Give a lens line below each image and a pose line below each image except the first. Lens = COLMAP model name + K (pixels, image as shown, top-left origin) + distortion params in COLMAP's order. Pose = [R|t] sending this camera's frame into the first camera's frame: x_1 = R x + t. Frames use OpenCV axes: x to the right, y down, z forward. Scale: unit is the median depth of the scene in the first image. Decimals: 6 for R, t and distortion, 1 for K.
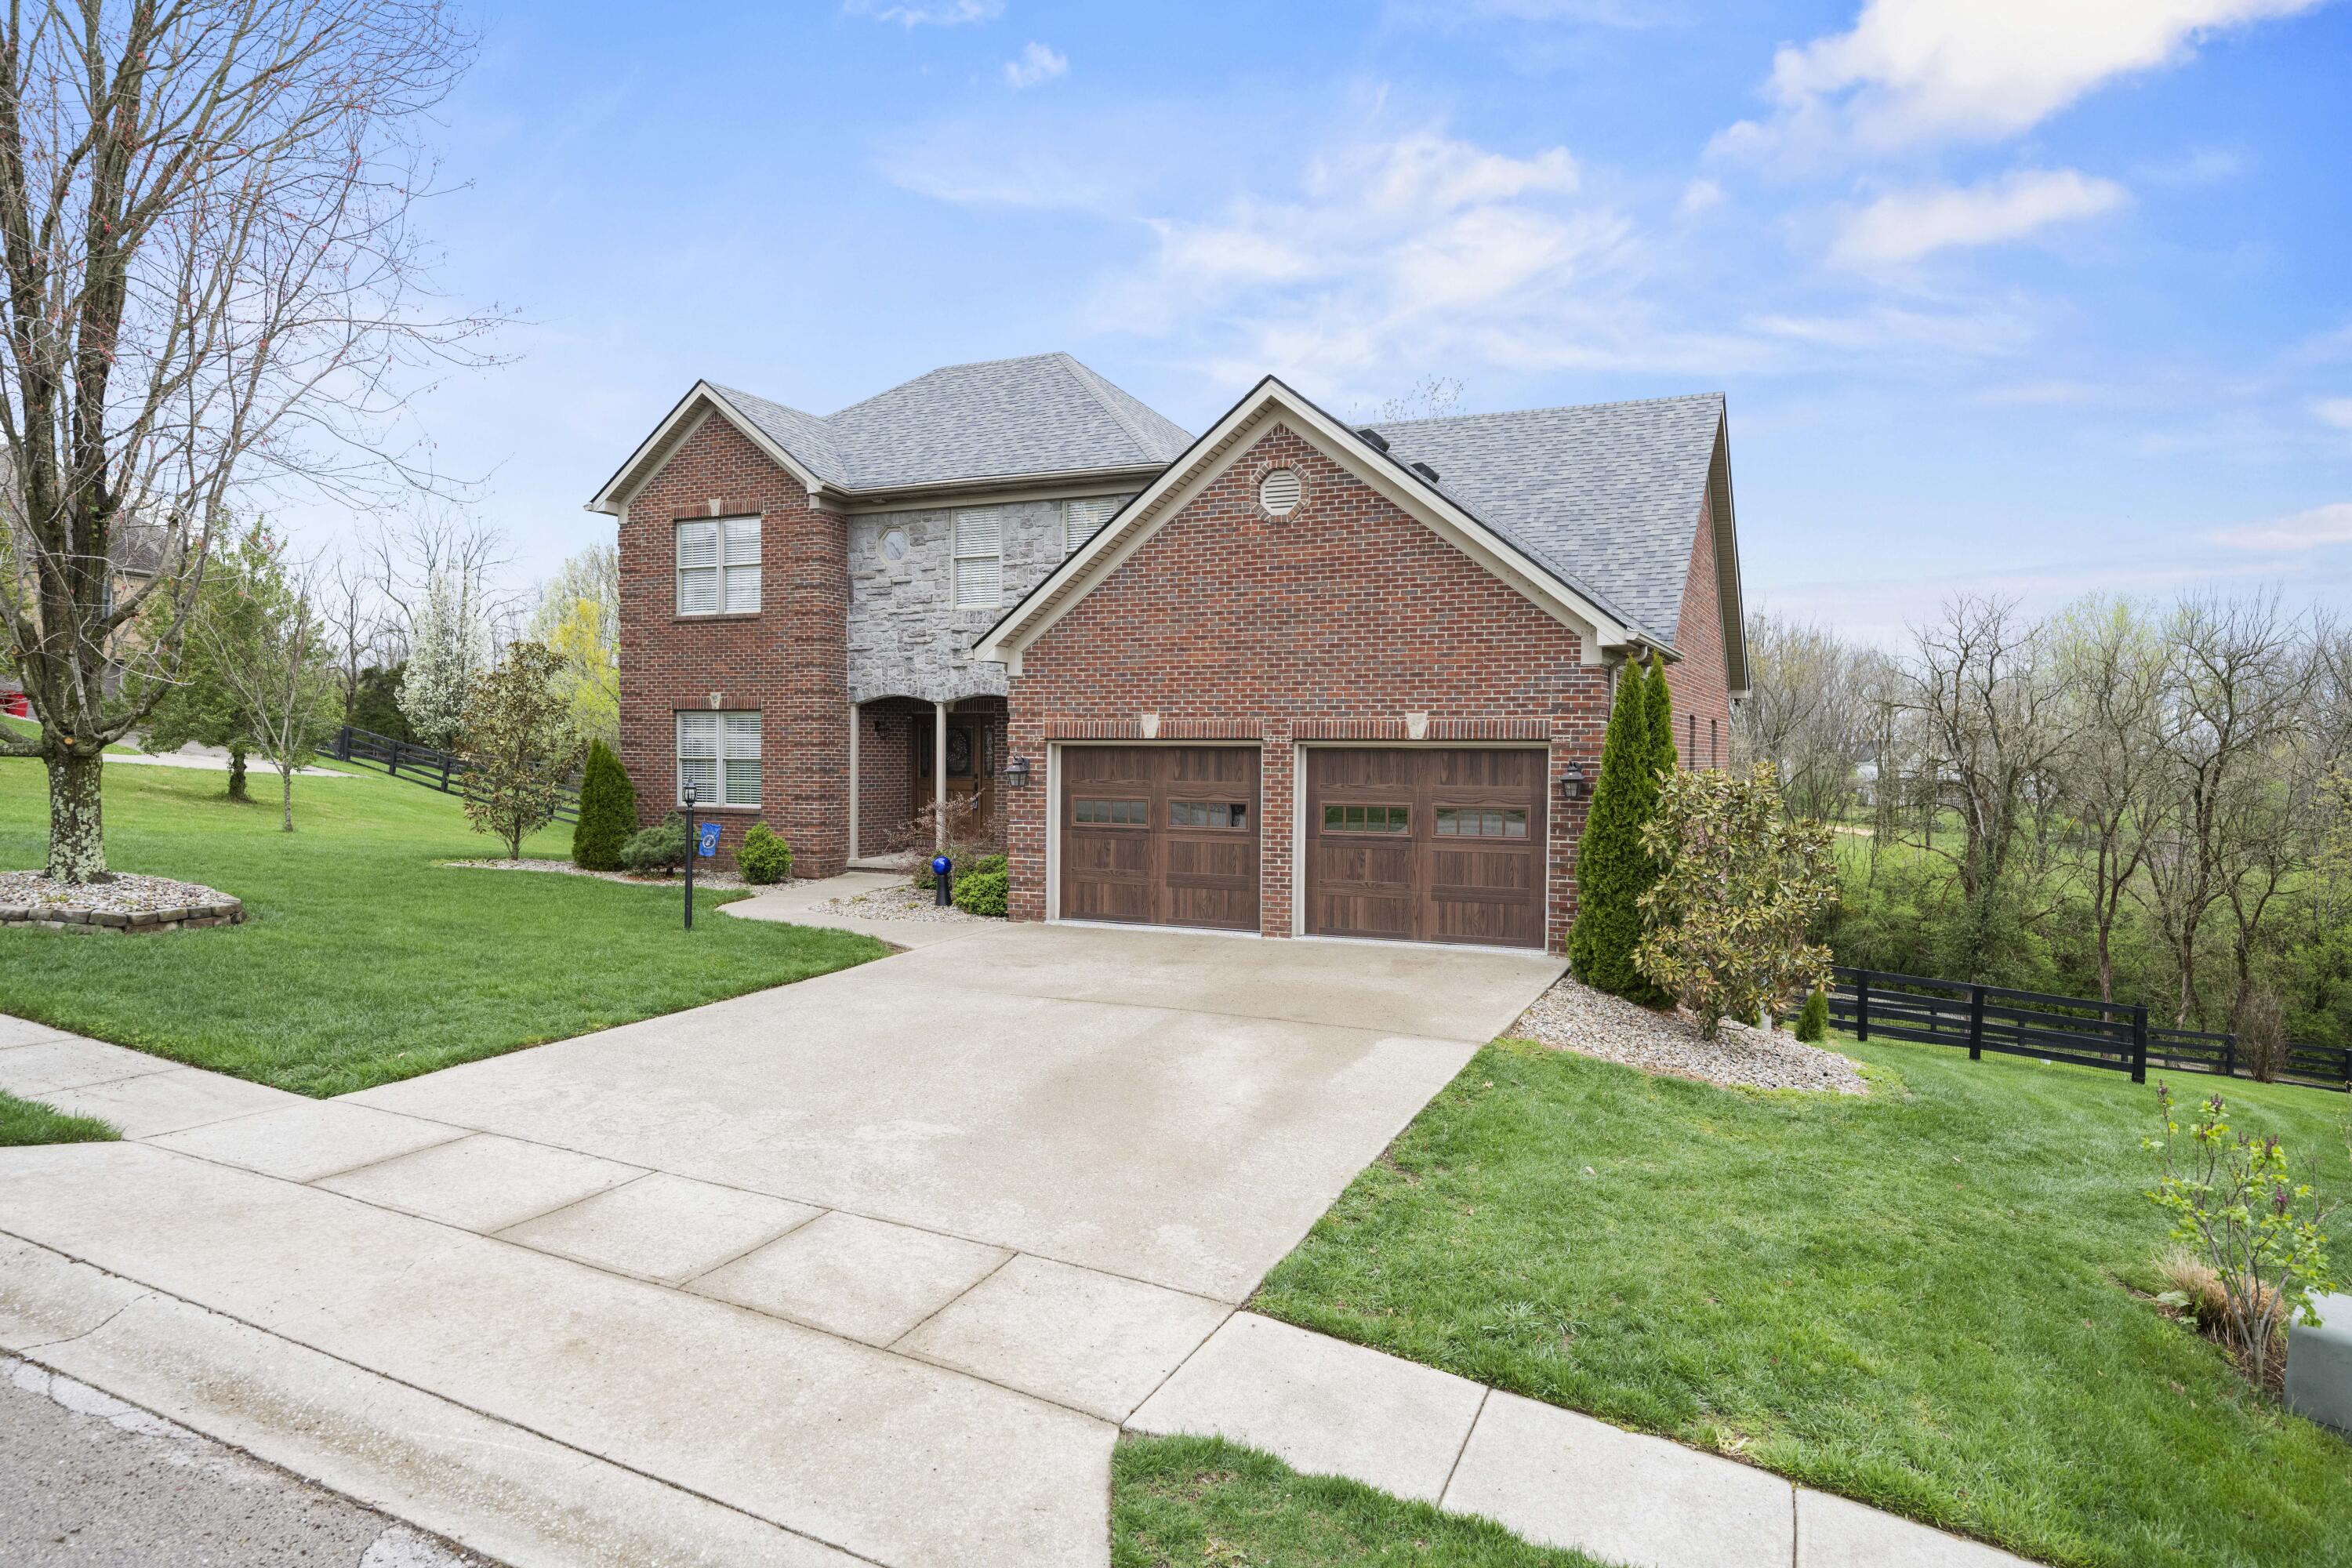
lens RADIAL K [[1489.1, 0, 1175.9], [0, 1489.1, 787.9], [0, 0, 1]] dist [0.006671, 0.000128]
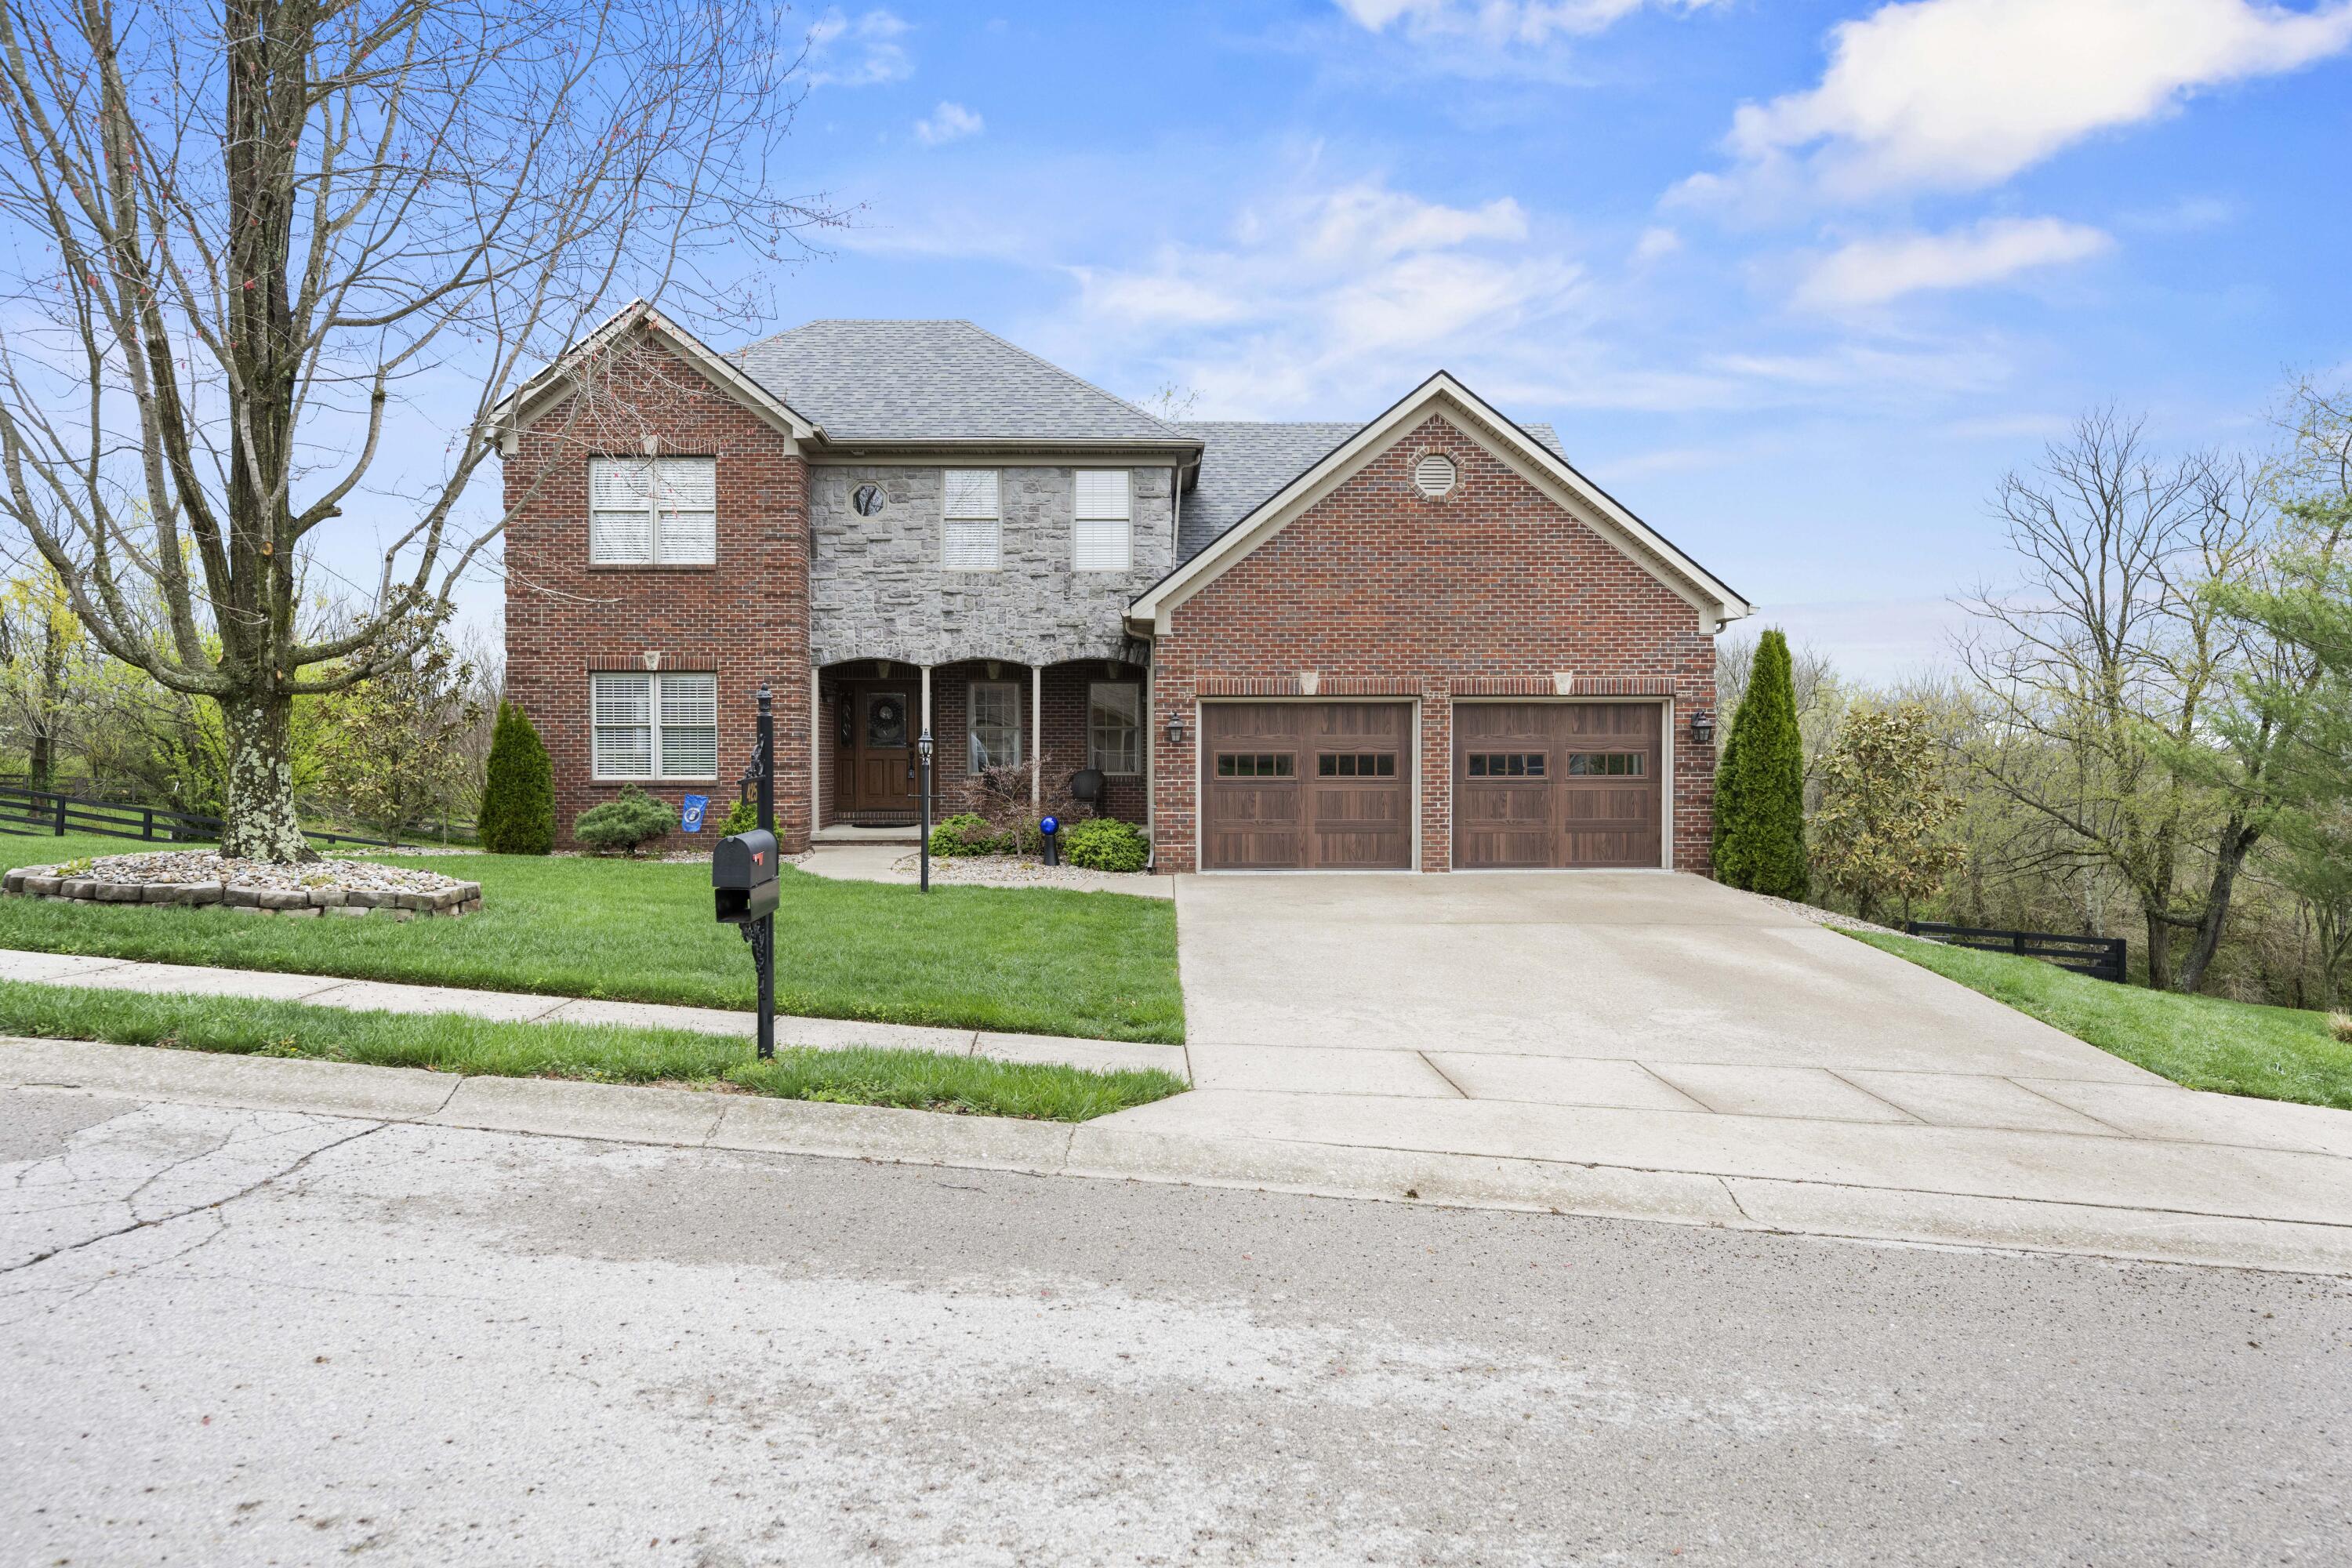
lens RADIAL K [[1426.7, 0, 1176.0], [0, 1426.7, 772.2], [0, 0, 1]] dist [-0.000939, 0.000225]
pose [[0.889937, -0.014428, 0.455854, -0.446080], [0.019114, 0.999801, -0.005671, 0.020662], [-0.455682, 0.013760, 0.890036, 0.101425]]
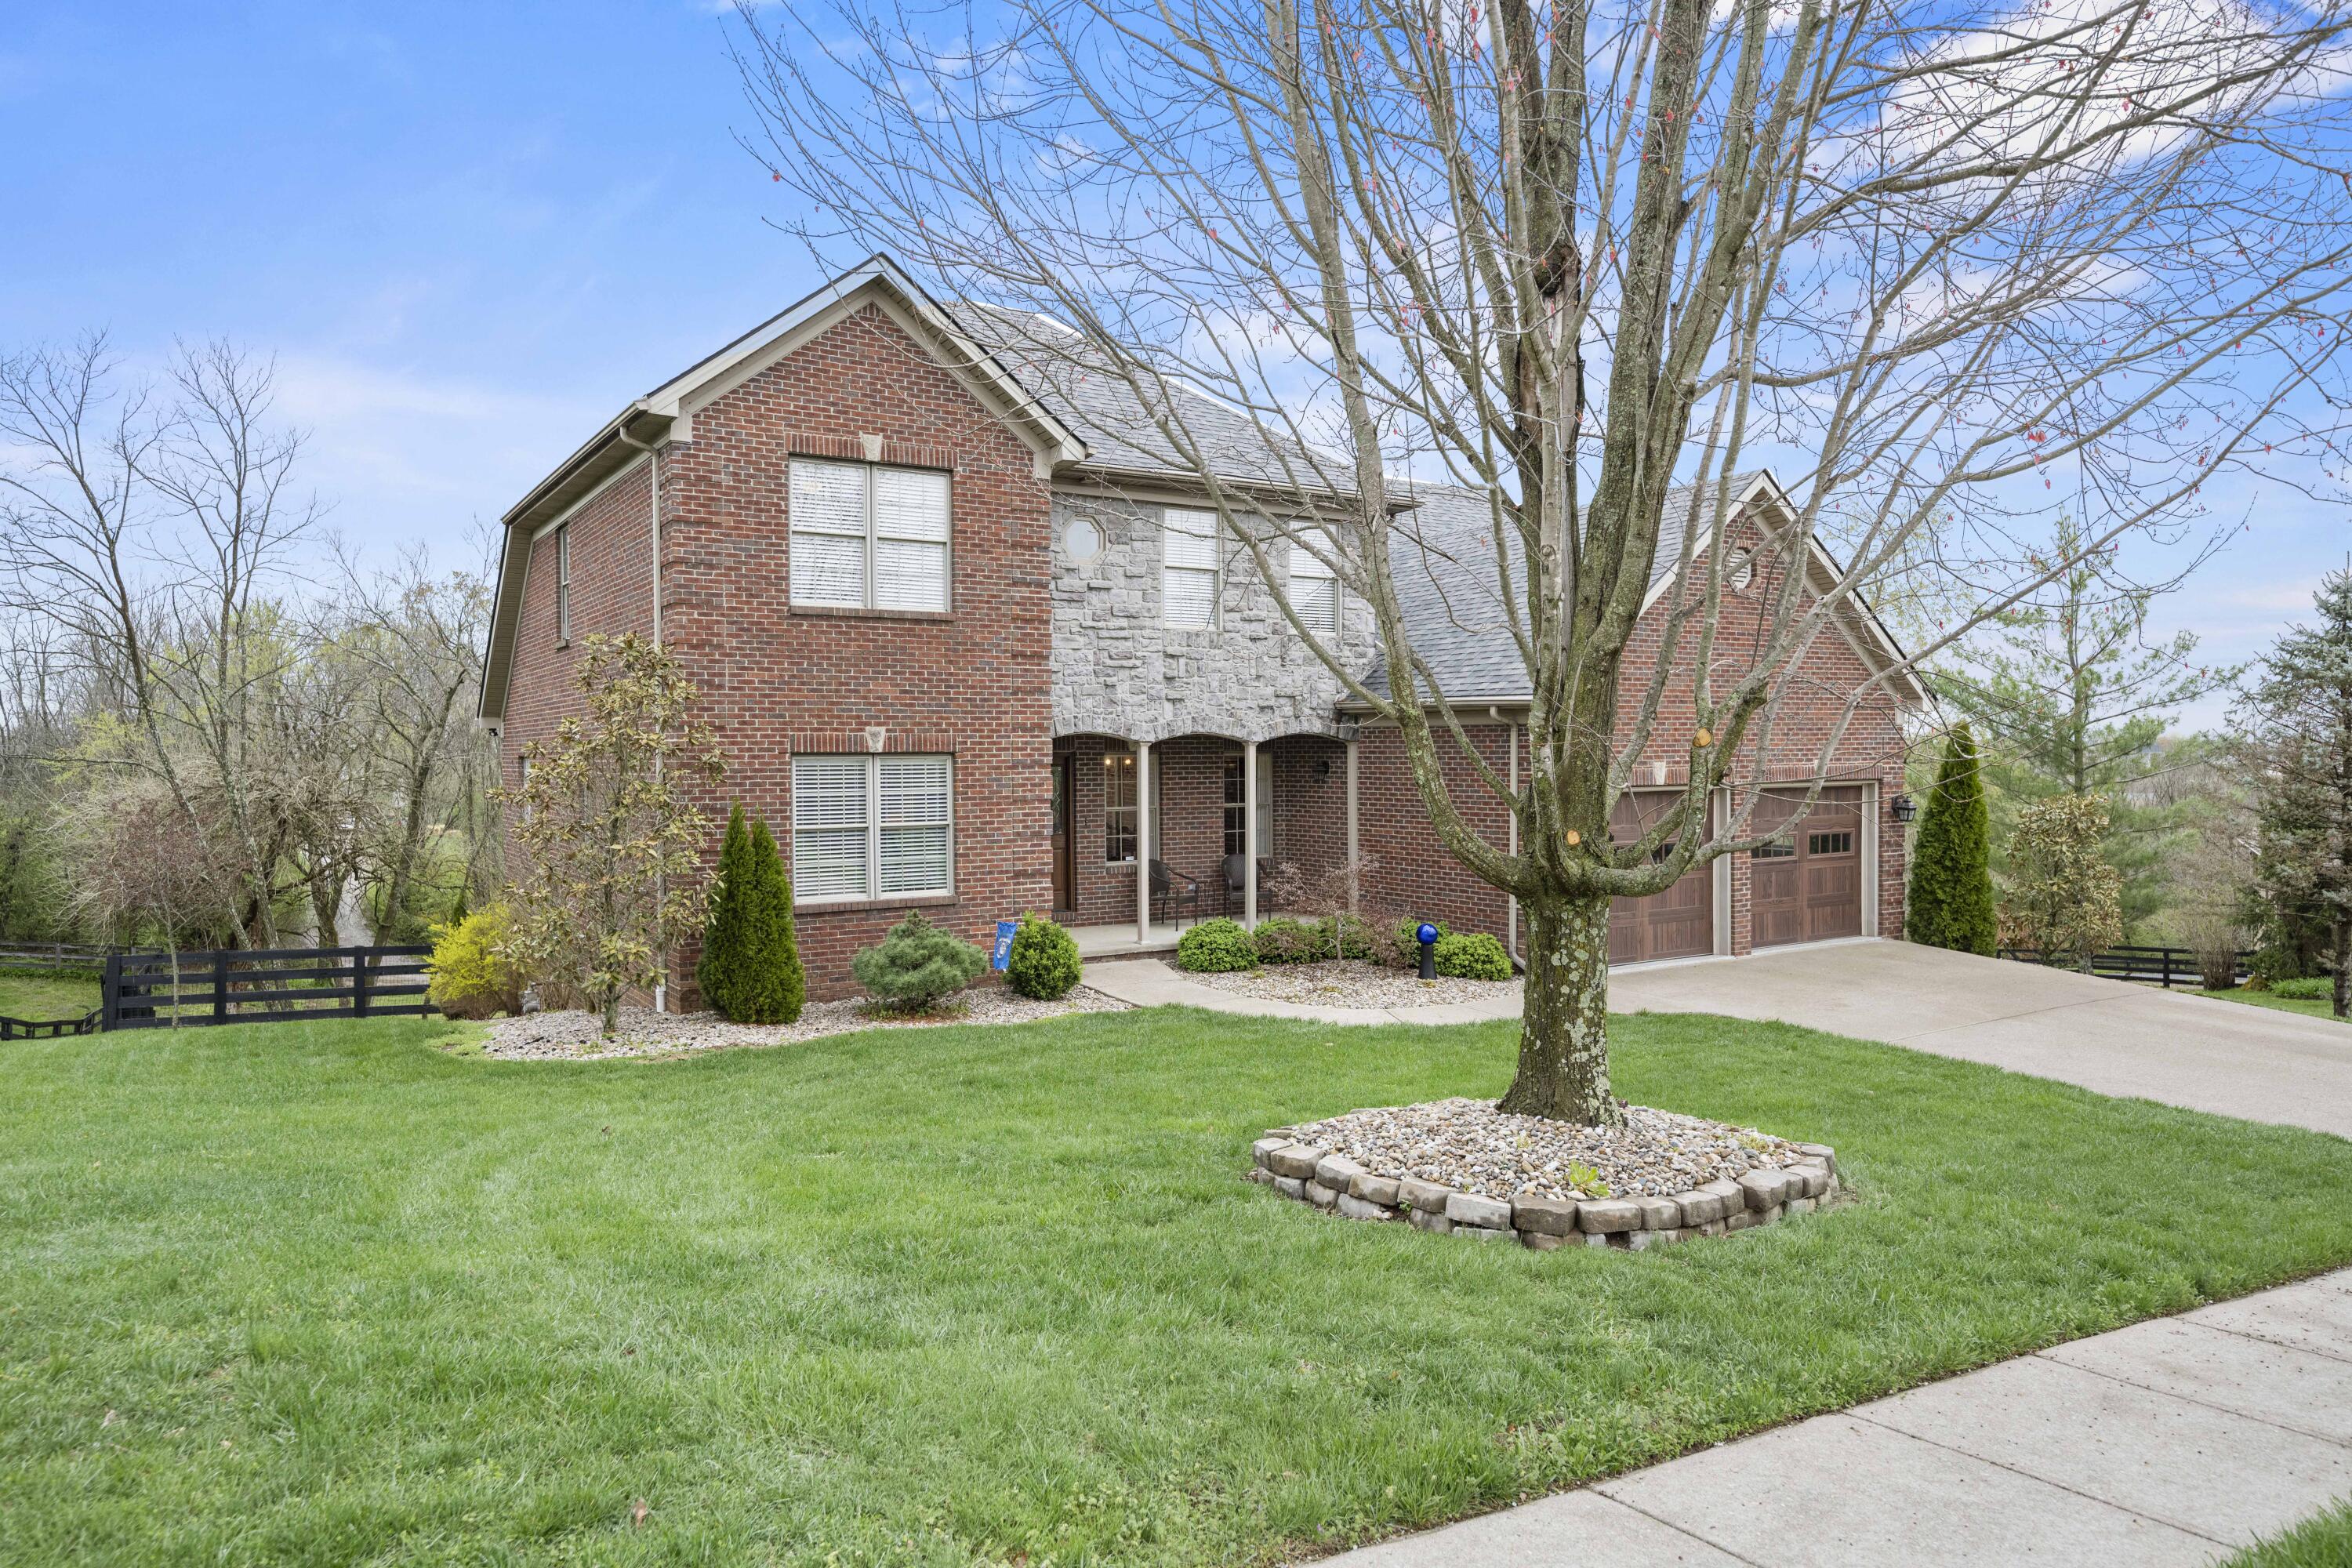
lens RADIAL K [[1489.1, 0, 1177.9], [0, 1489.1, 781.7], [0, 0, 1]] dist [0.006671, 0.000128]
pose [[0.521879, -0.028742, 0.852535, -0.853187], [0.032307, 0.999381, 0.013915, -0.047192], [-0.852408, 0.020281, 0.522485, 0.573263]]
